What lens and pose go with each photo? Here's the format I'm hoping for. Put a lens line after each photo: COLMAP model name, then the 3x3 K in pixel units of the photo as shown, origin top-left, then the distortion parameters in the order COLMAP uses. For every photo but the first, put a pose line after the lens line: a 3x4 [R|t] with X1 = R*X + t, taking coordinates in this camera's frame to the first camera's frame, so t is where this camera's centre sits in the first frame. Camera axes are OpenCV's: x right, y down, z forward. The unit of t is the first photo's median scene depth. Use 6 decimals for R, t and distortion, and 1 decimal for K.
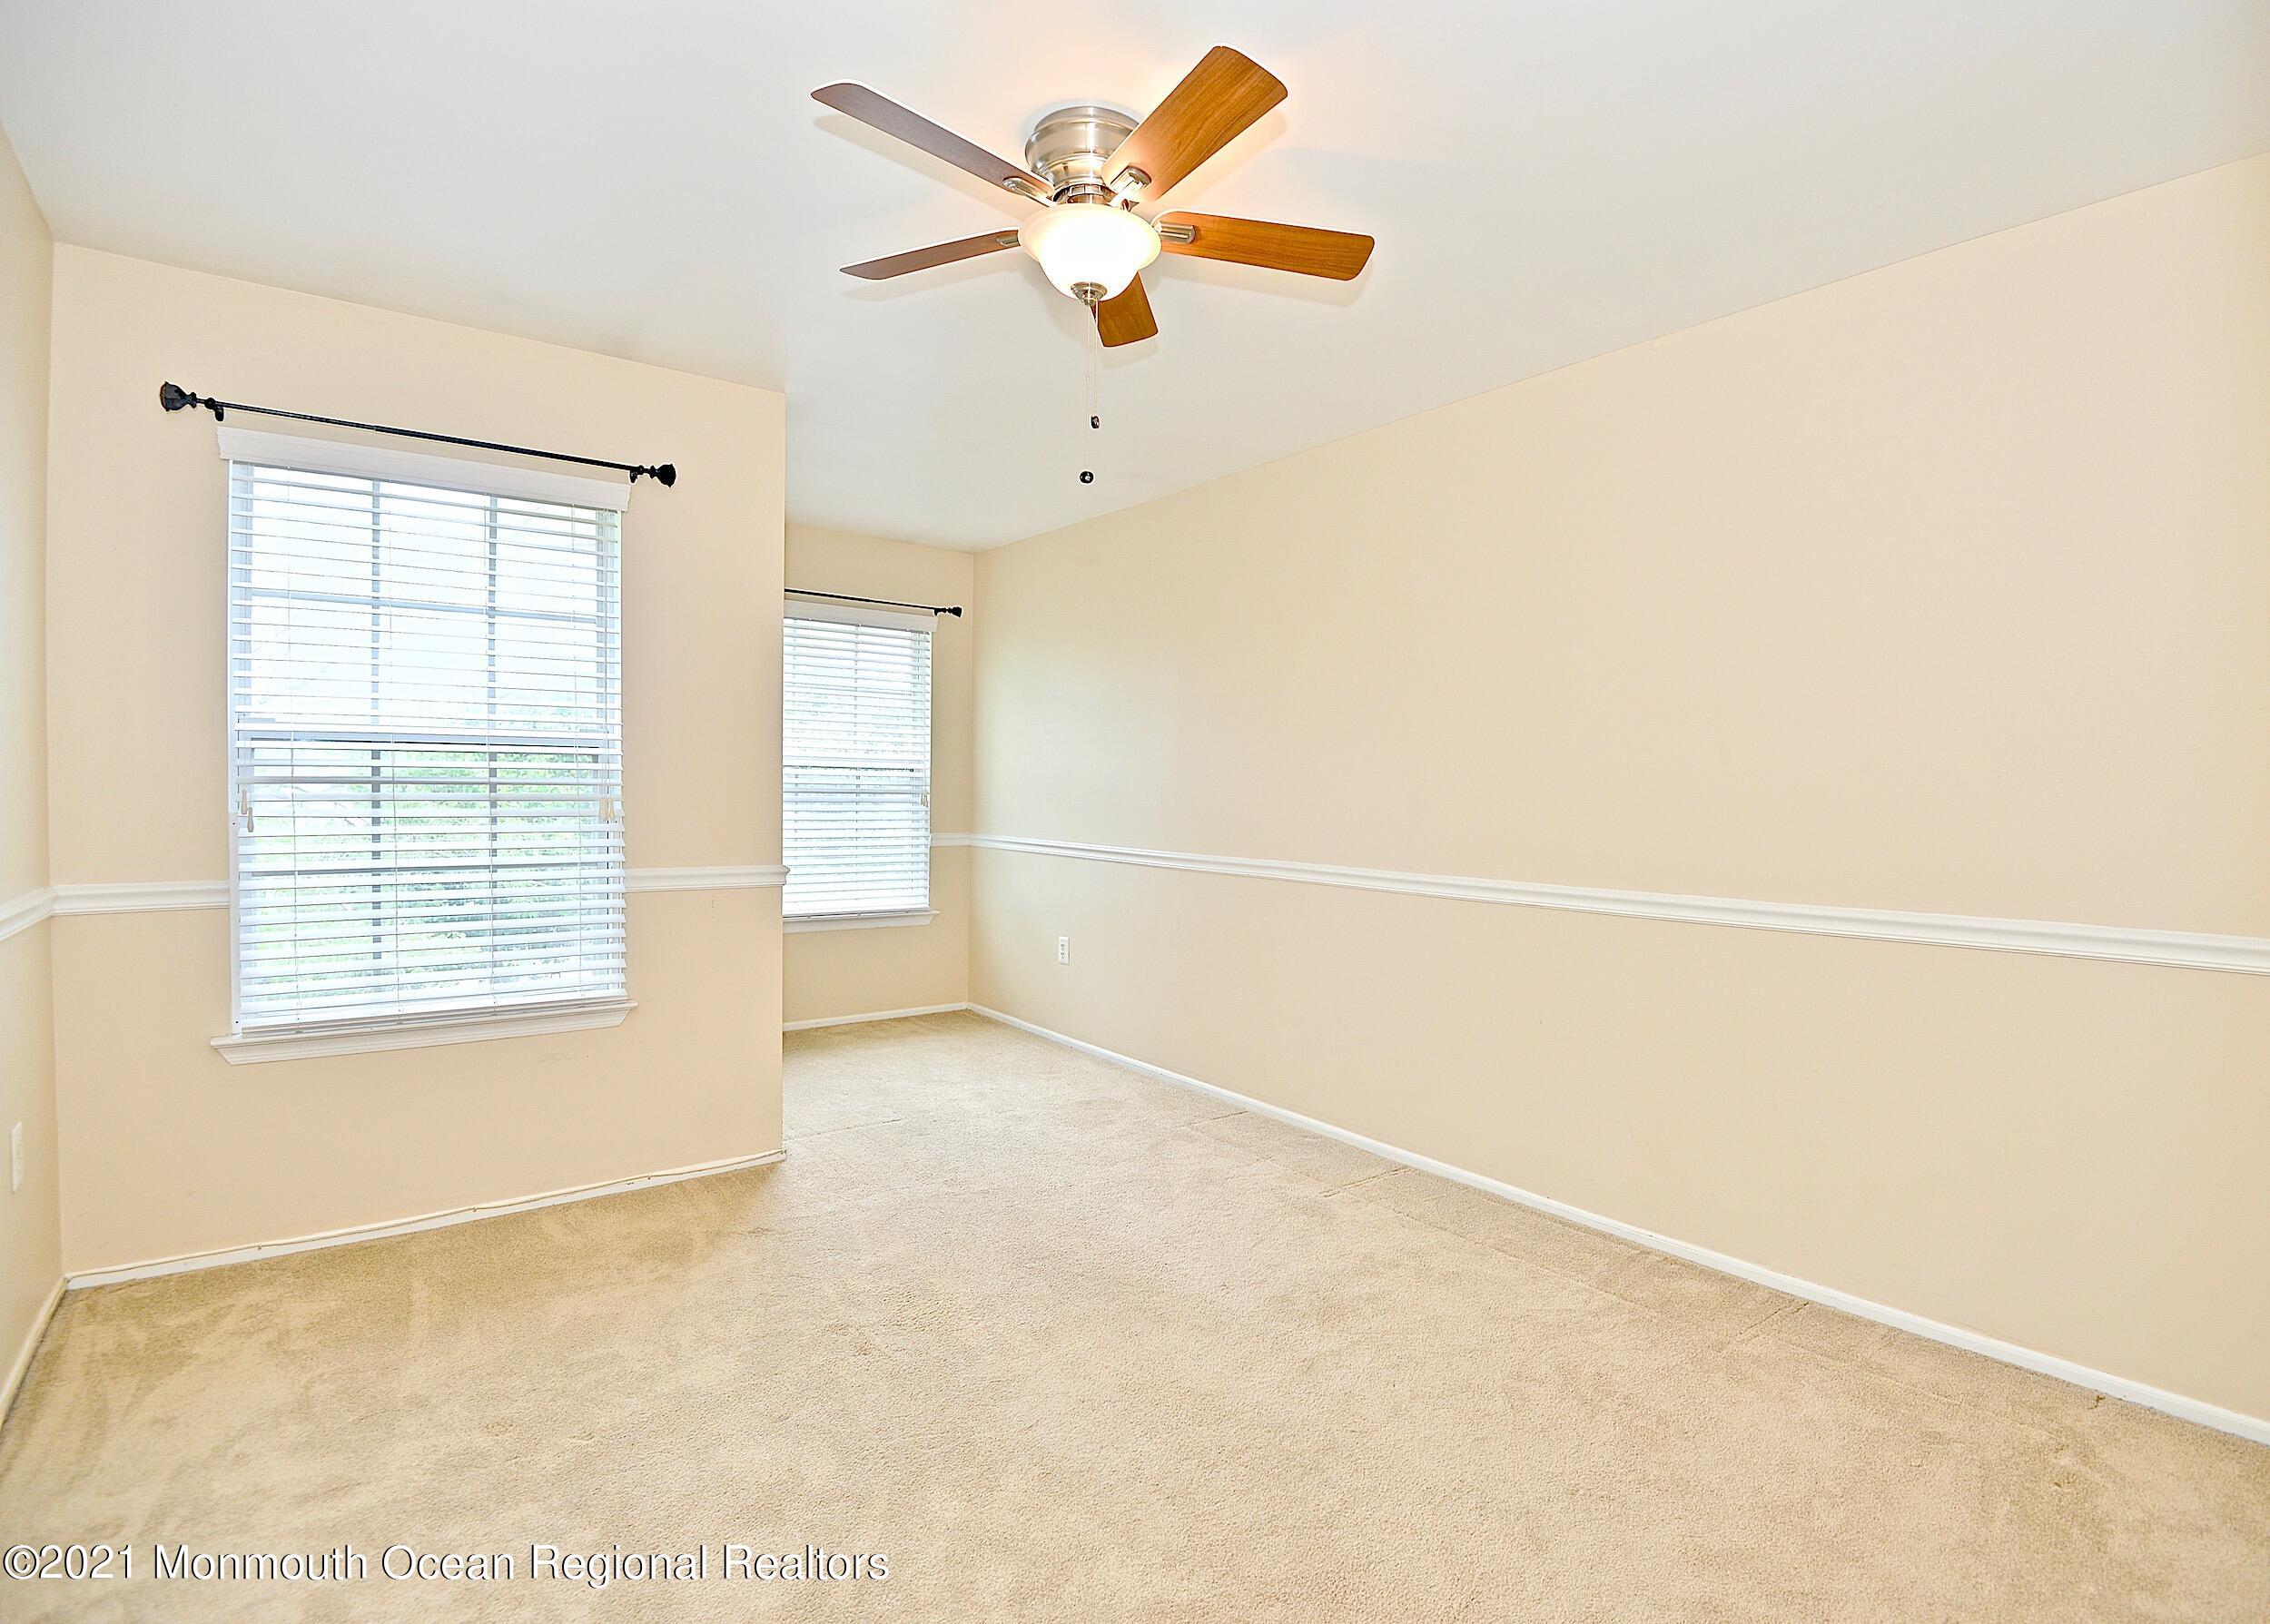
lens RADIAL K [[1159.2, 0, 1203.5], [0, 1159.2, 810.8], [0, 0, 1]] dist [0.000171, -0.033811]
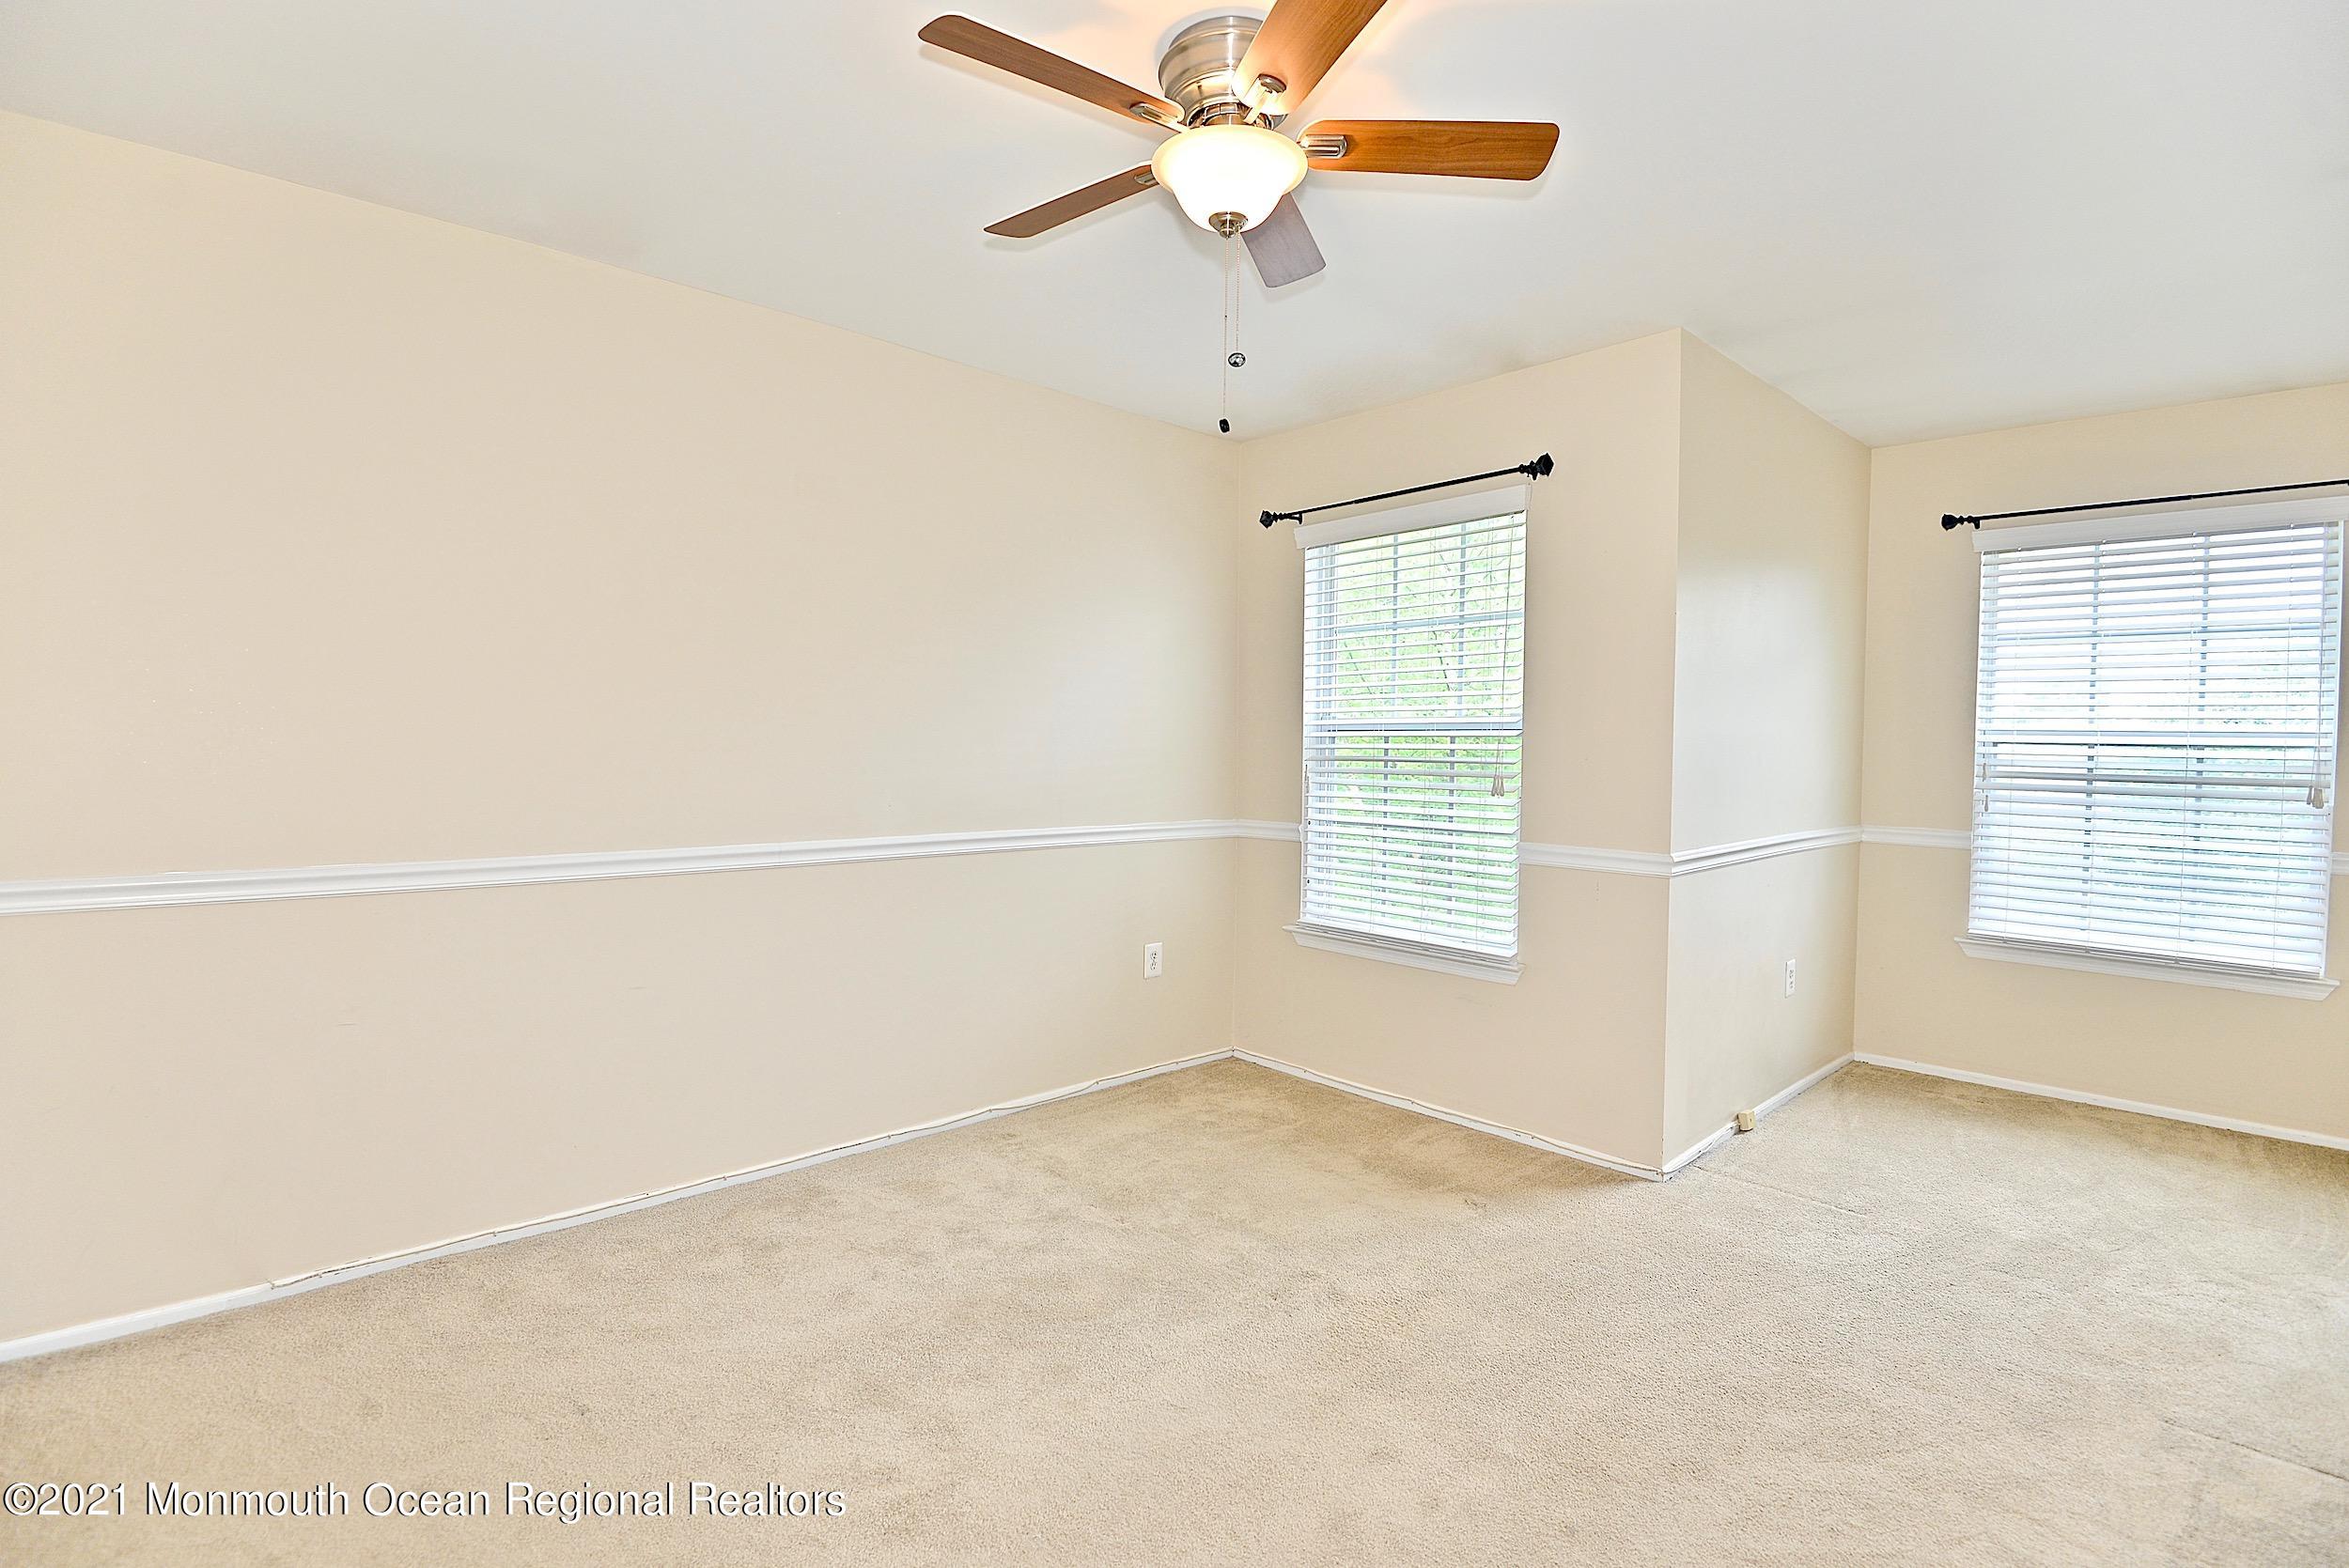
lens RADIAL K [[1126.3, 0, 1152.4], [0, 1126.3, 784.0], [0, 0, 1]] dist [-0.001625, -0.028712]
pose [[0.027365, 0.019681, -0.999432, 0.583166], [-0.032892, 0.999283, 0.018777, -0.012689], [0.999084, 0.032359, 0.027993, 0.678189]]
